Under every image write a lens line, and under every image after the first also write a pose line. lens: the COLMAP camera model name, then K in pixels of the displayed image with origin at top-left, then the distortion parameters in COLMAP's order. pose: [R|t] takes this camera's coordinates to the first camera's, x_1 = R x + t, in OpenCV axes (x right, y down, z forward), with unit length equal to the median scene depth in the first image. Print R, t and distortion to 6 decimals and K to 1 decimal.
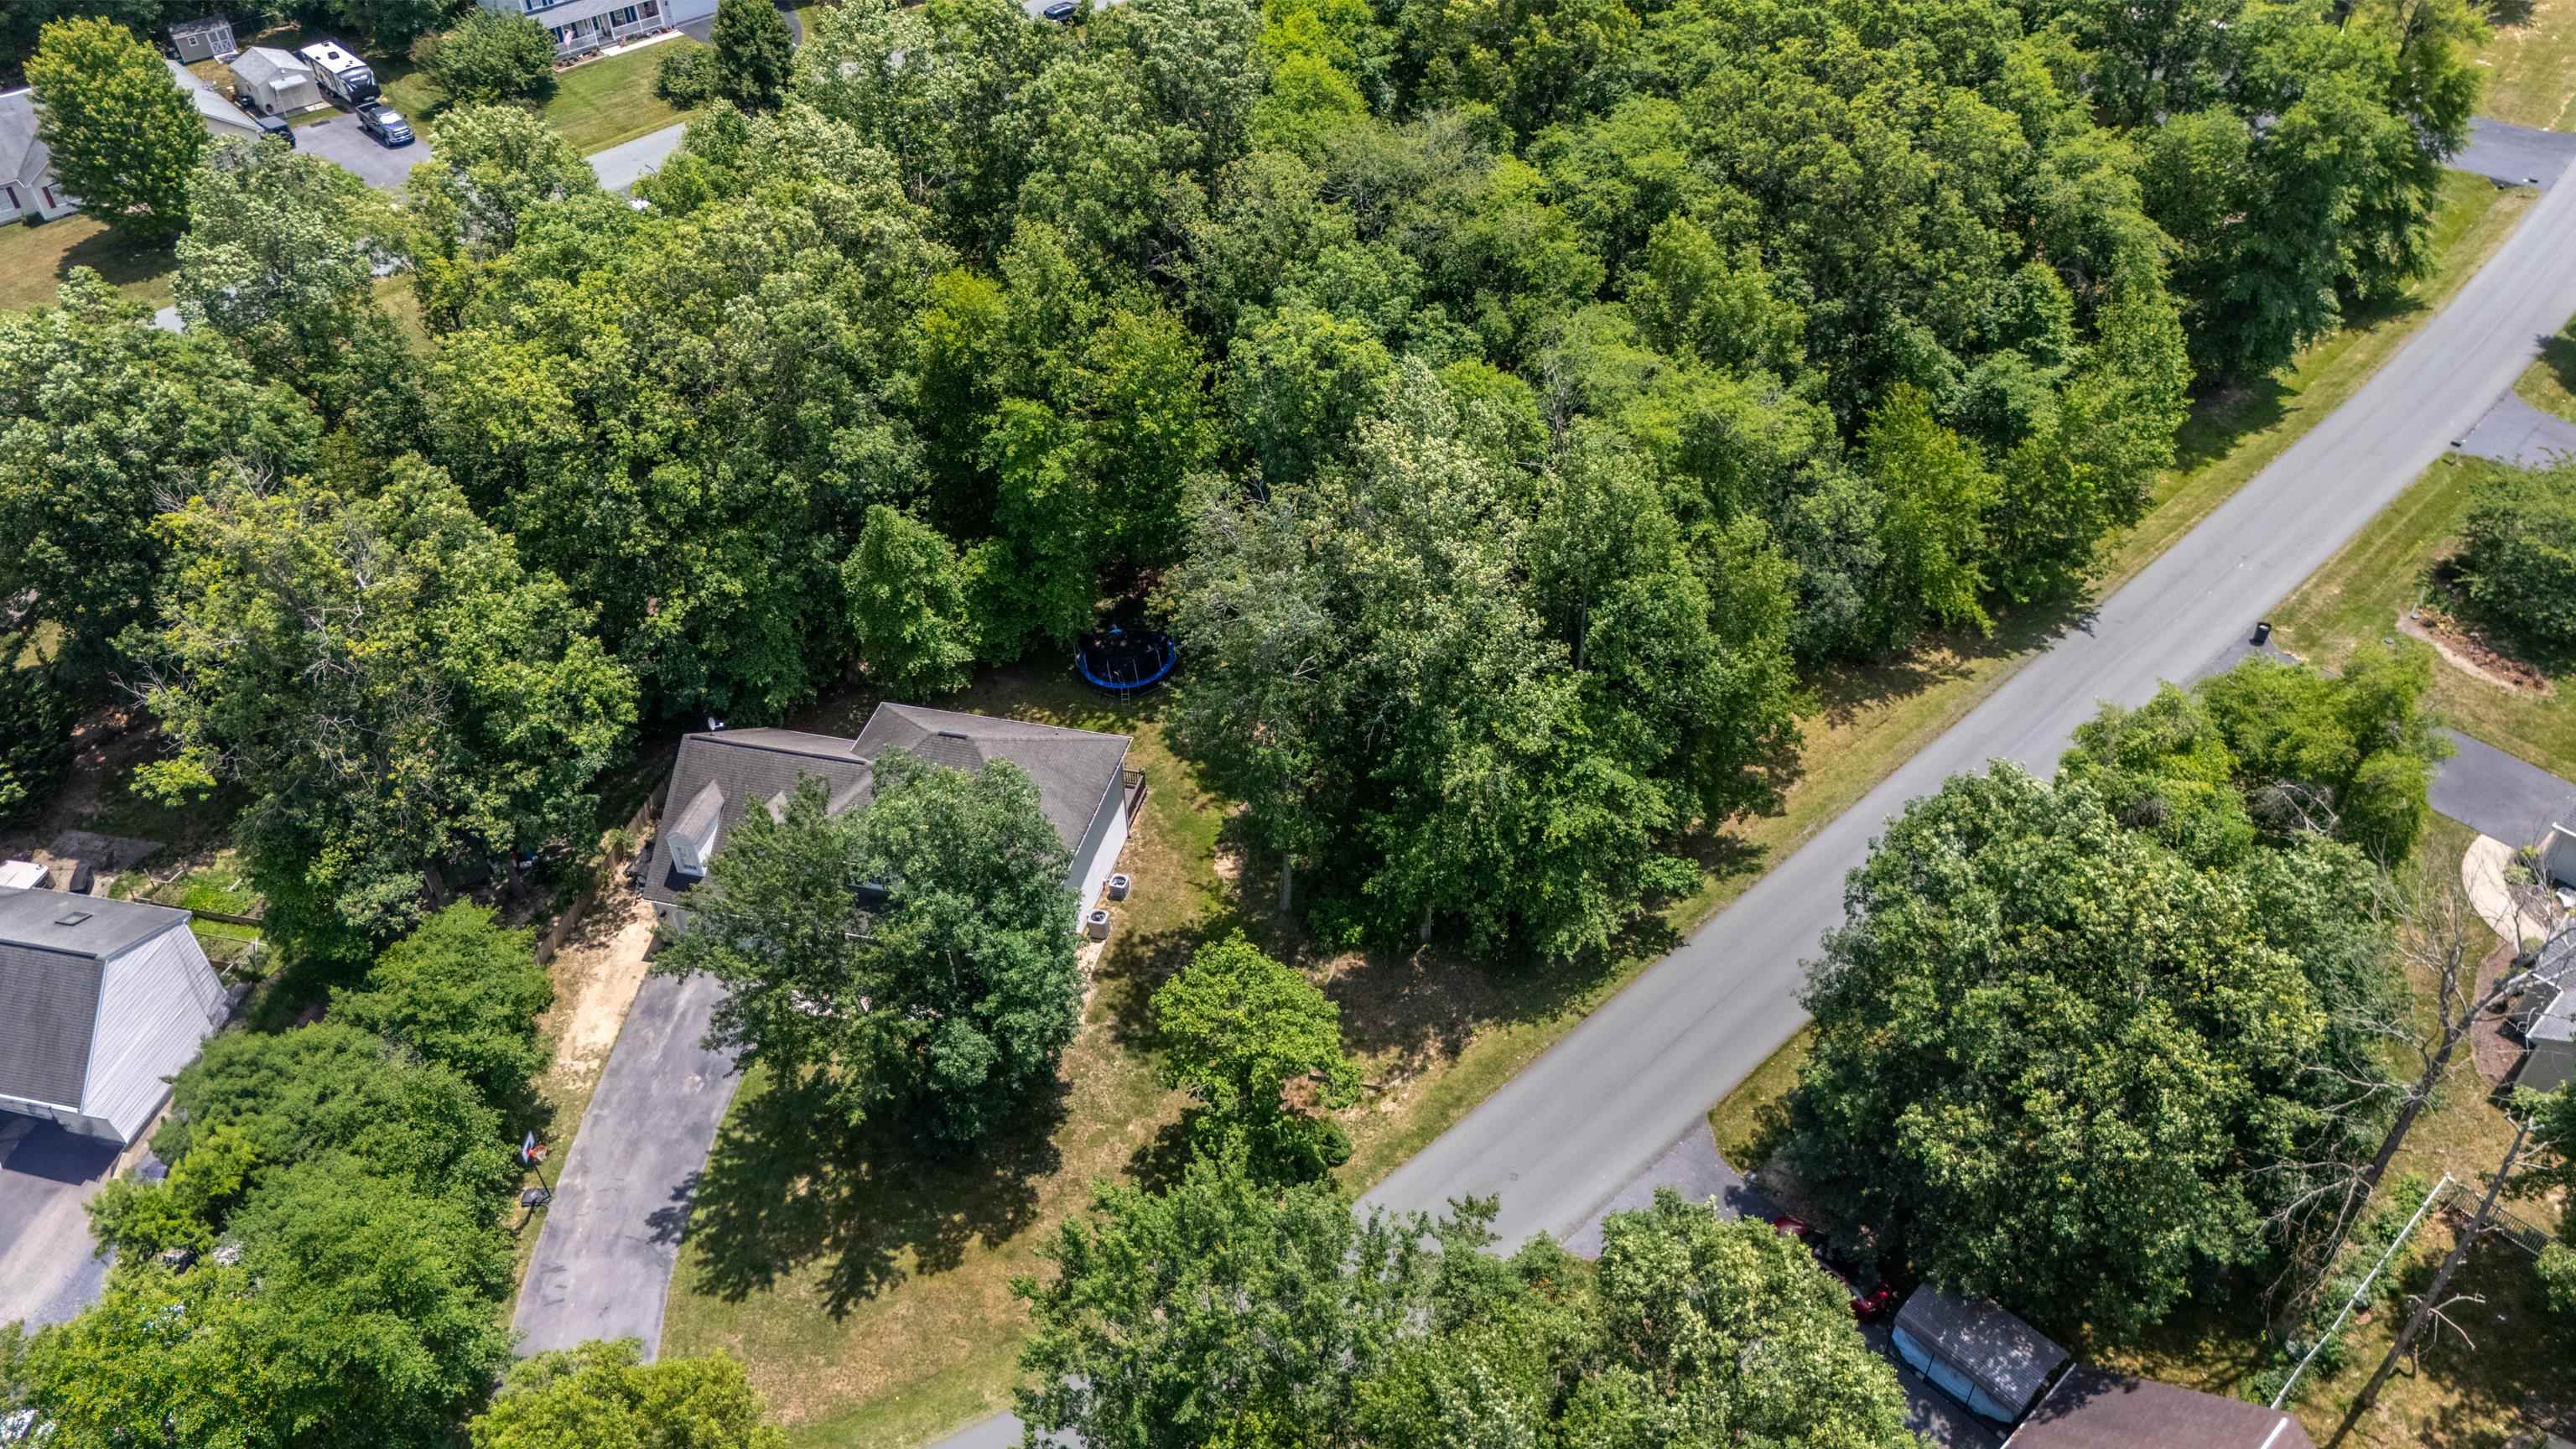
lens RADIAL K [[1892.8, 0, 1279.7], [0, 1892.8, 725.5], [0, 0, 1]] dist [0.087774, -0.094700]
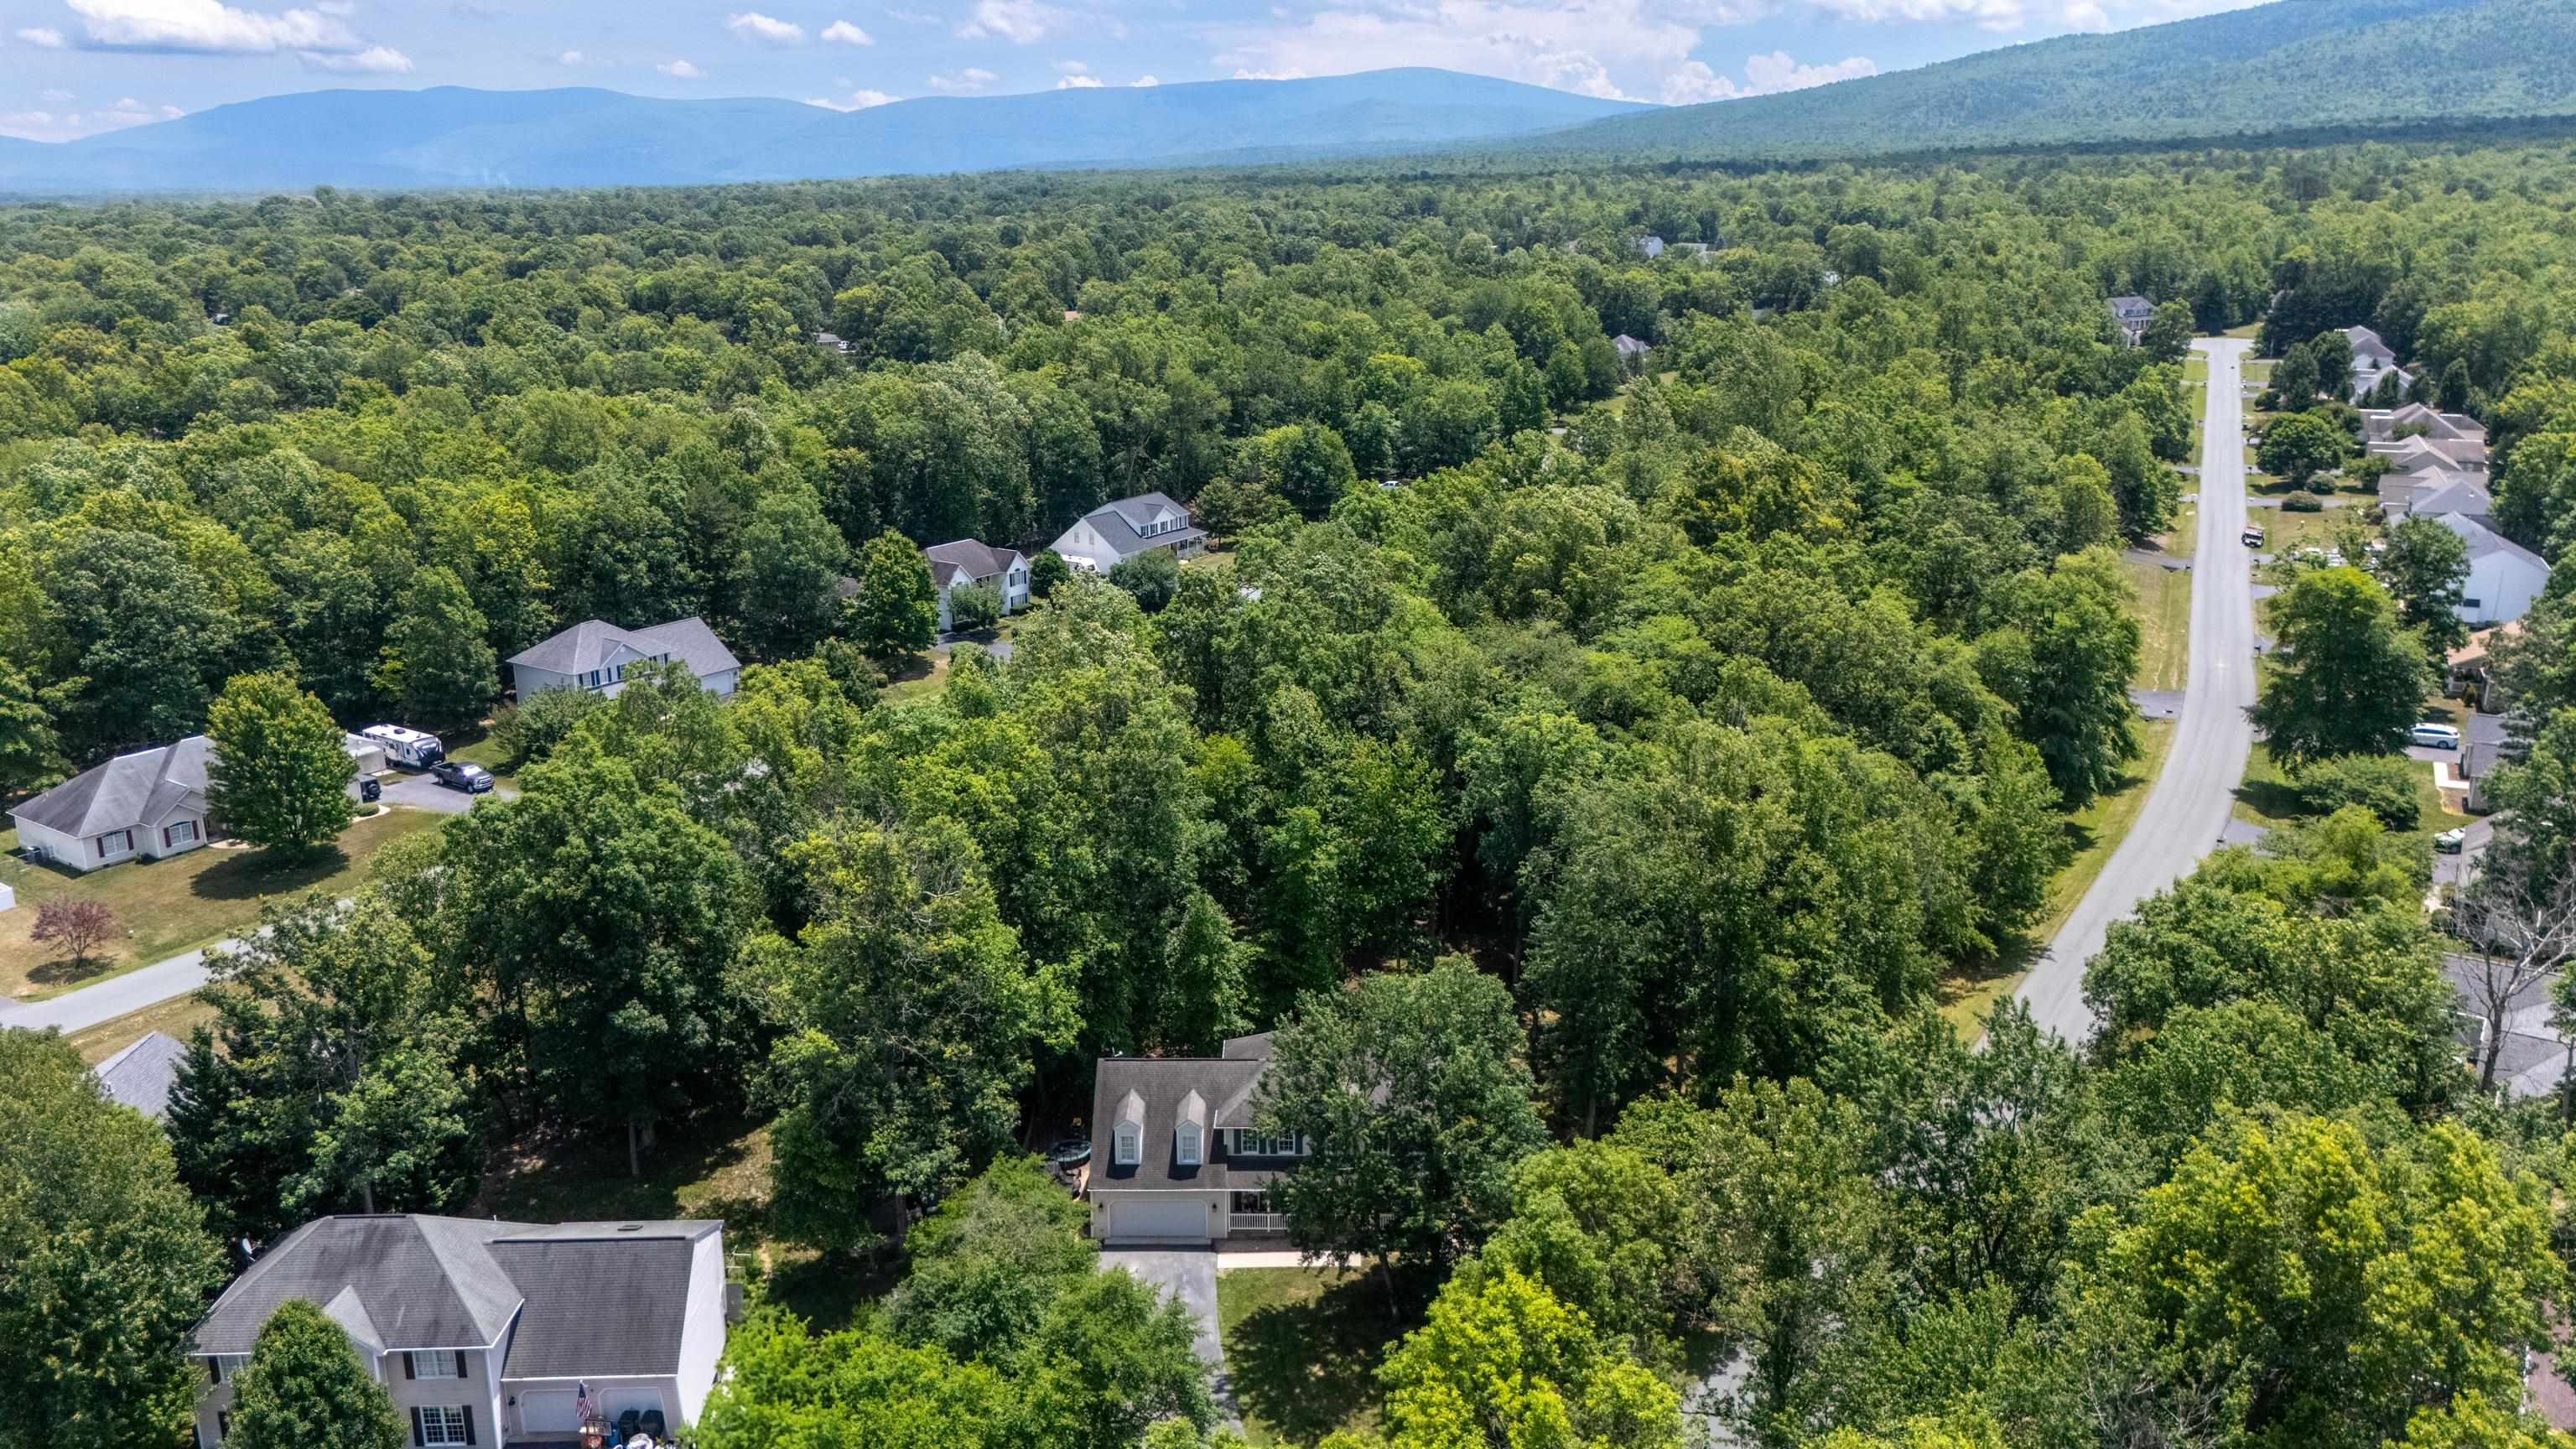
lens RADIAL K [[1892.8, 0, 1279.7], [0, 1892.8, 725.5], [0, 0, 1]] dist [0.087774, -0.094700]
pose [[0.972581, -0.039628, 0.229163, -0.415312], [0.130812, 0.907937, -0.398168, 0.272940], [-0.192287, 0.417228, 0.888227, -0.159875]]
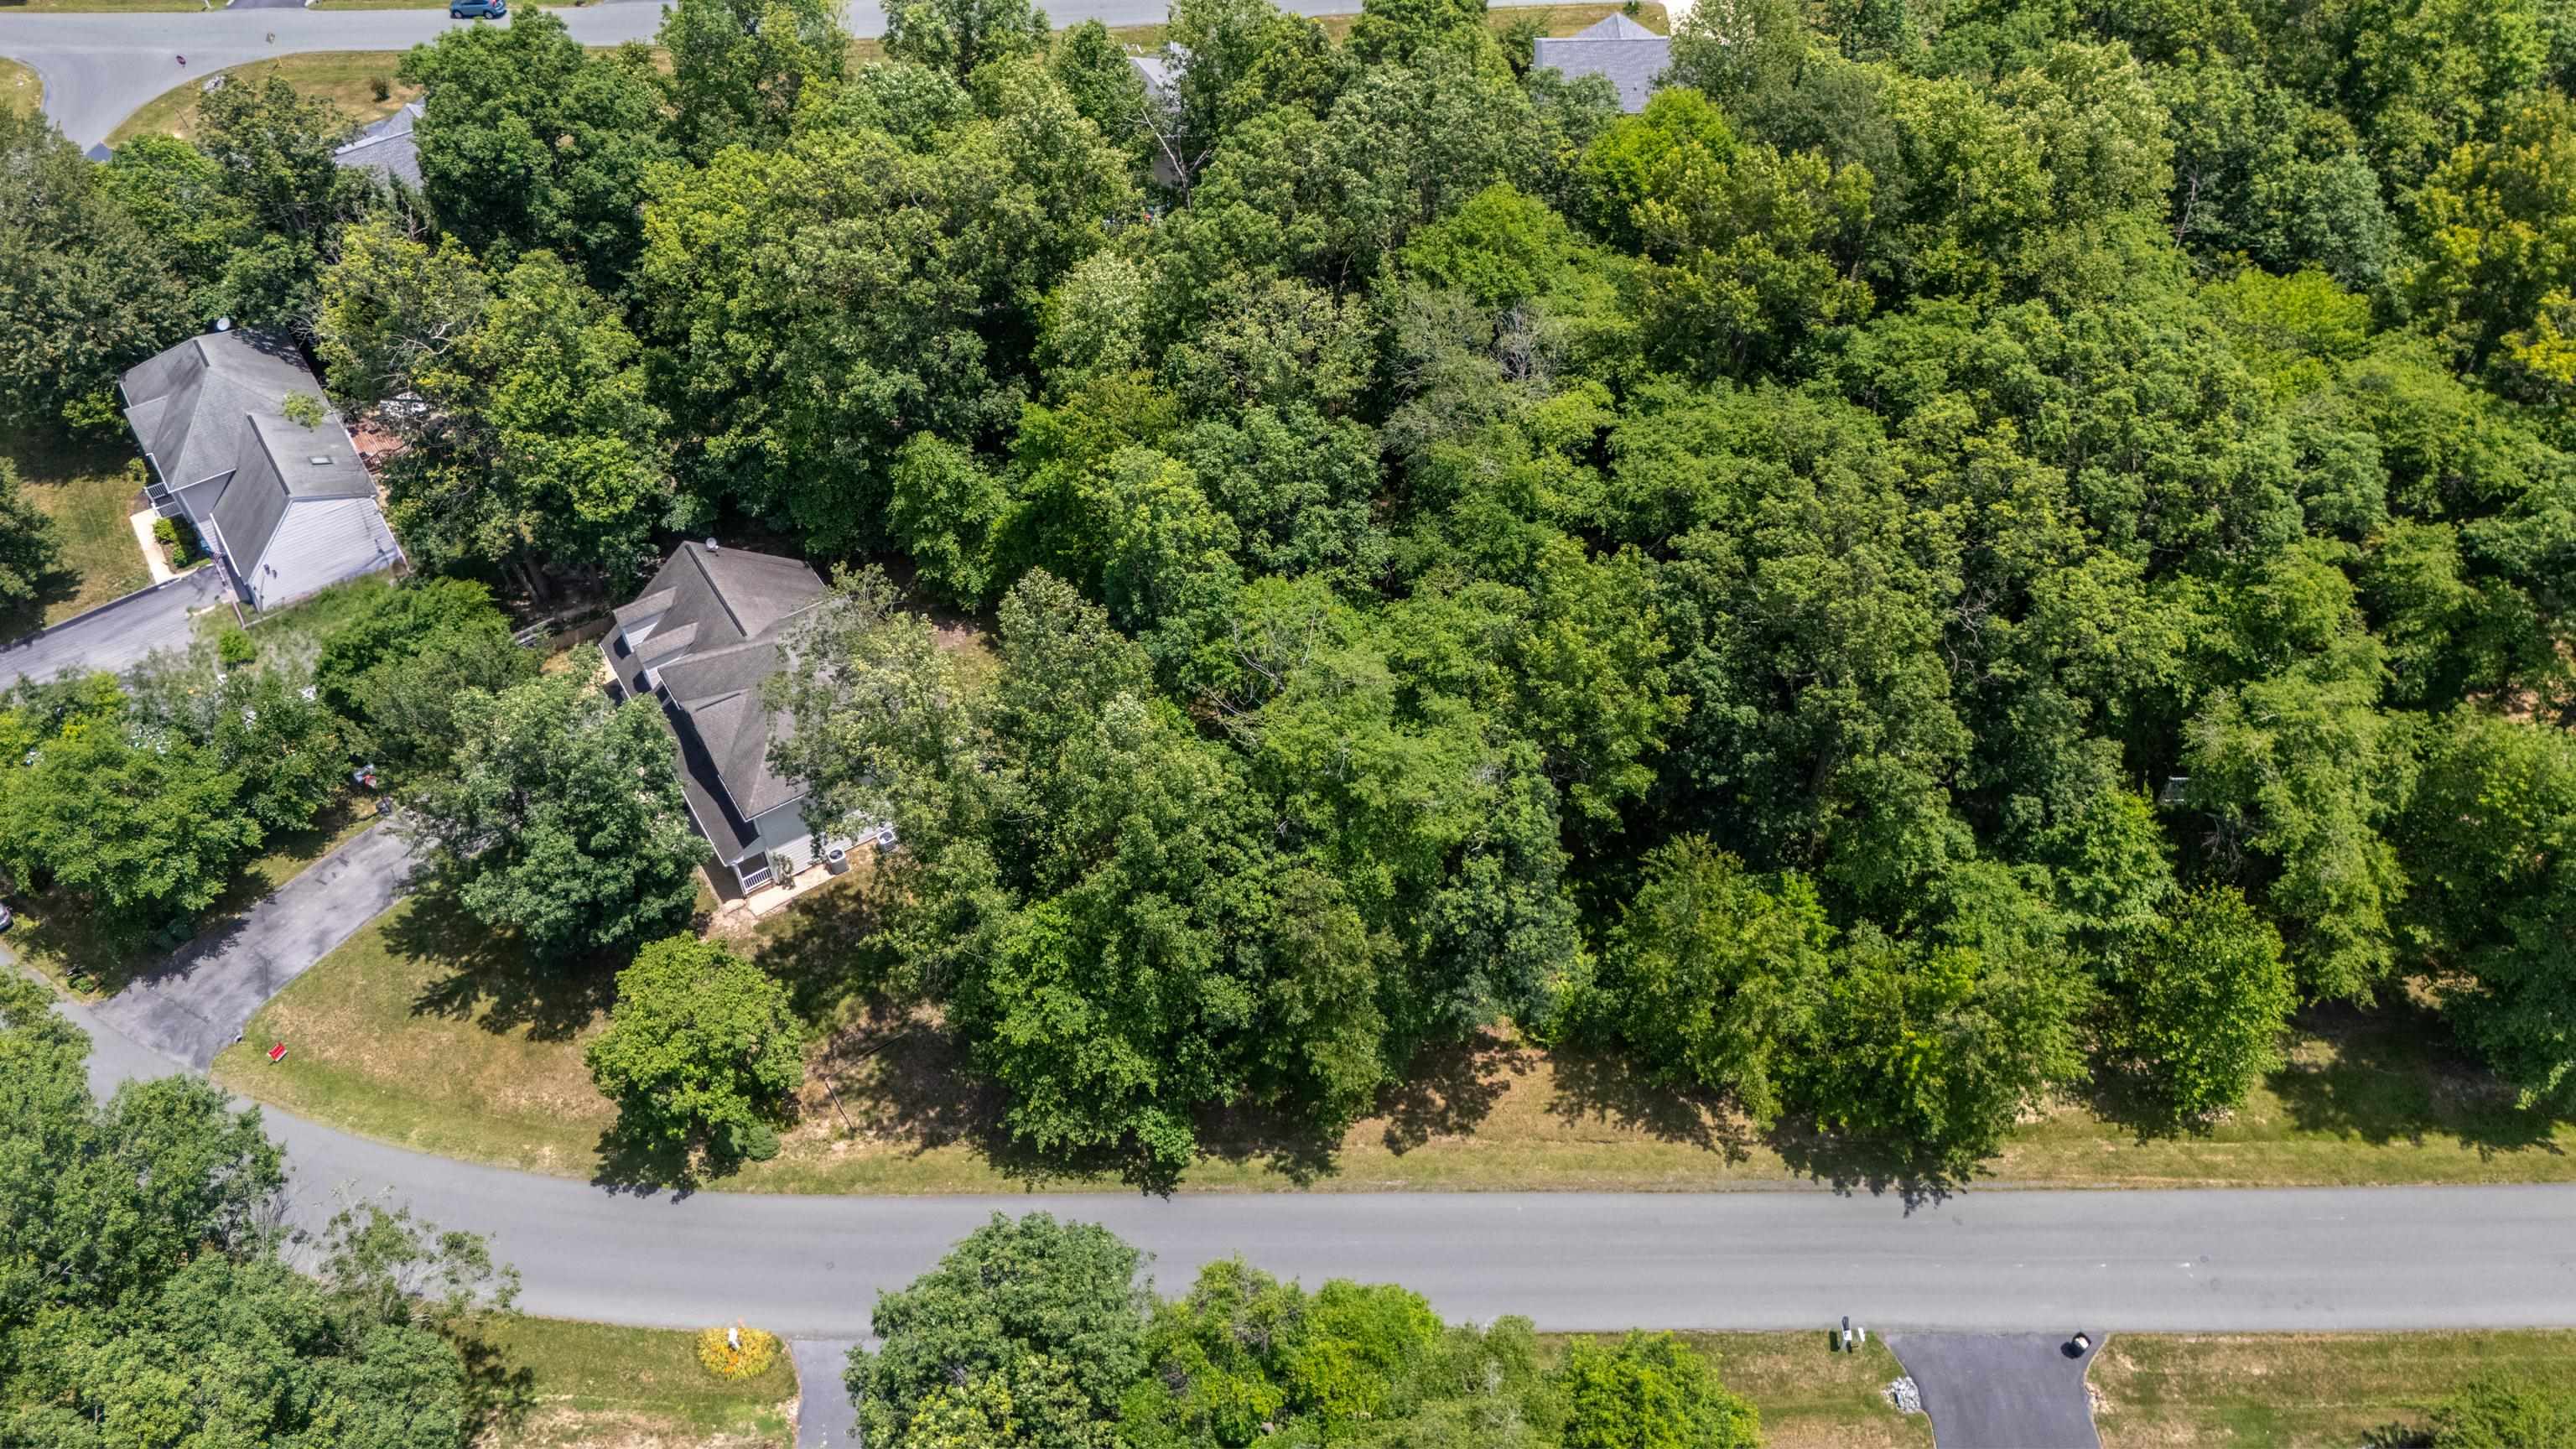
lens RADIAL K [[1892.8, 0, 1279.7], [0, 1892.8, 725.5], [0, 0, 1]] dist [0.087774, -0.094700]
pose [[0.724521, 0.509023, -0.464720, 0.515963], [-0.432236, 0.860732, 0.268910, -0.339964], [0.536881, 0.006038, 0.843636, 0.163336]]
